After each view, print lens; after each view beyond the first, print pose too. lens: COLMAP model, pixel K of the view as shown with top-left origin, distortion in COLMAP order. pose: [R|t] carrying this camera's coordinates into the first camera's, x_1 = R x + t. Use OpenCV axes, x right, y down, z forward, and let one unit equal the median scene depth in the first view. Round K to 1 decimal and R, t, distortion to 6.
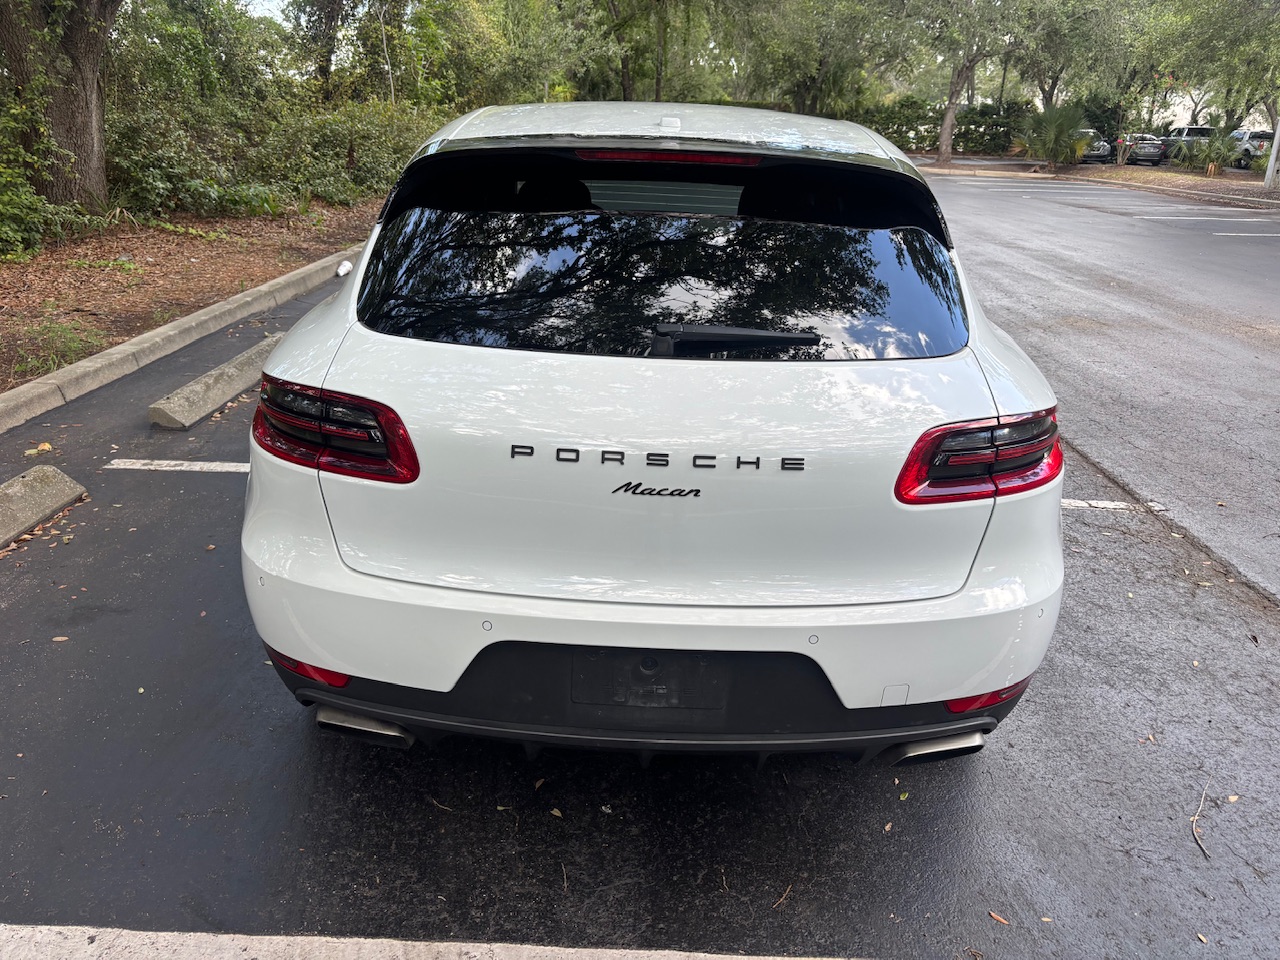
lens RADIAL K [[958.7, 0, 640.0], [0, 958.7, 480.0], [0, 0, 1]] dist [0.070434, -0.050868]
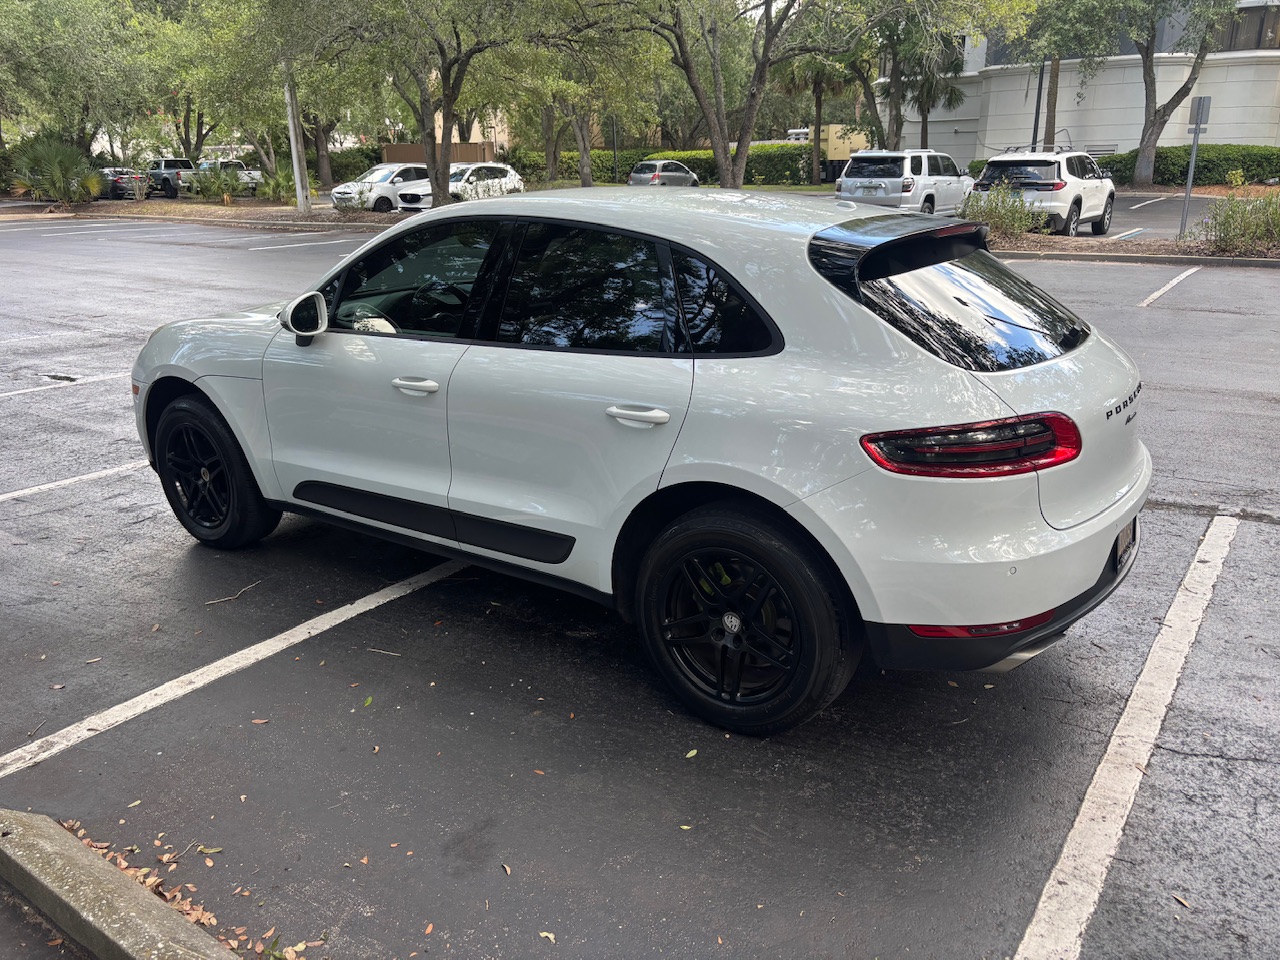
lens RADIAL K [[964.8, 0, 640.0], [0, 964.8, 480.0], [0, 0, 1]] dist [0.044591, -0.049837]
pose [[0.561357, -0.291066, 0.774700, -1.648100], [0.312042, 0.941459, 0.127610, -0.336511], [-0.766491, 0.170104, 0.619319, 0.544010]]
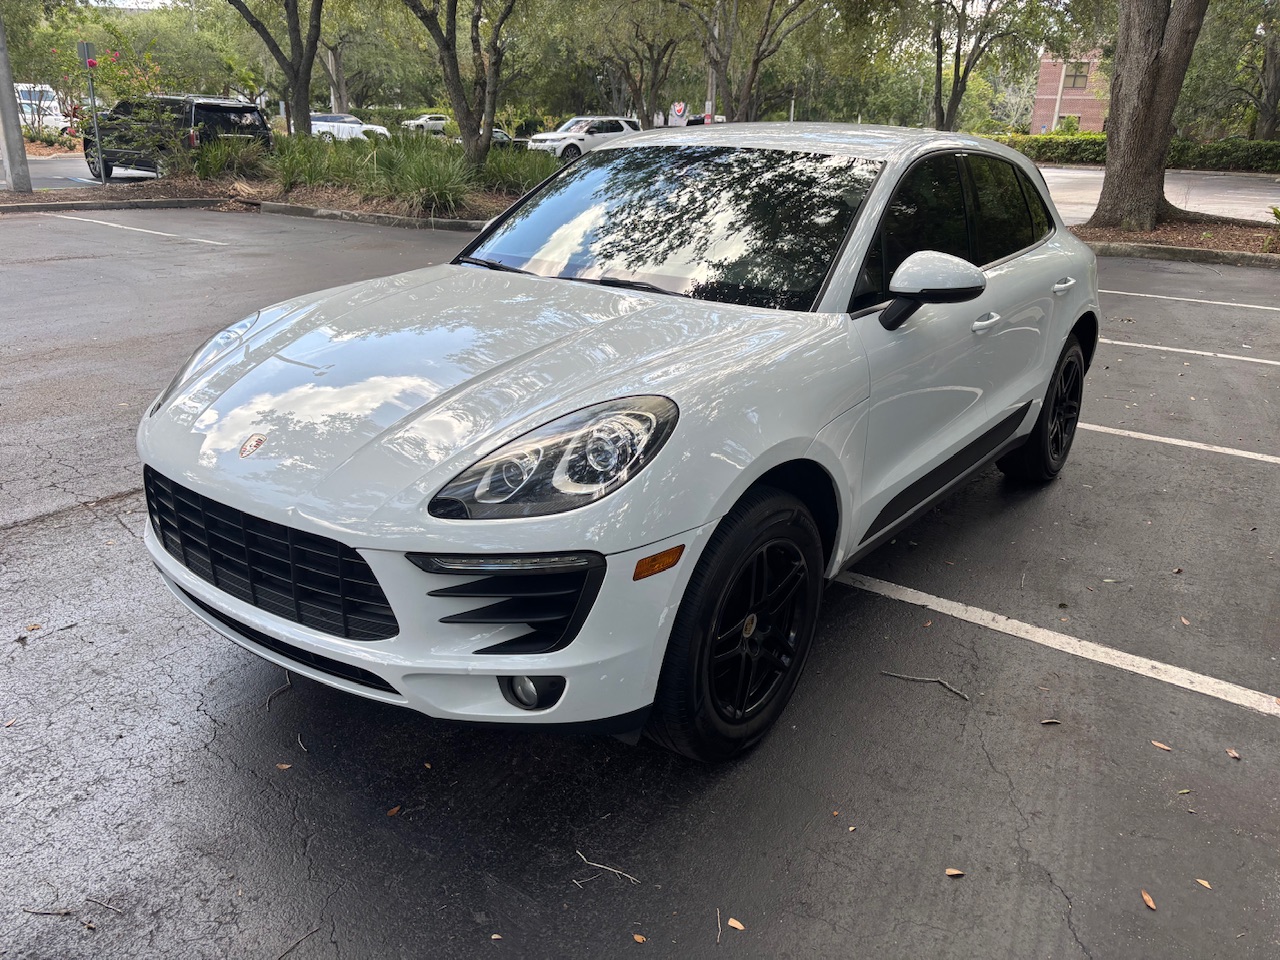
lens RADIAL K [[964.8, 0, 640.0], [0, 964.8, 480.0], [0, 0, 1]] dist [0.044591, -0.049837]
pose [[-0.800262, -0.255542, 0.542474, -0.977474], [0.156137, 0.784648, 0.599957, -1.347898], [-0.578966, 0.564823, -0.588025, 3.529118]]
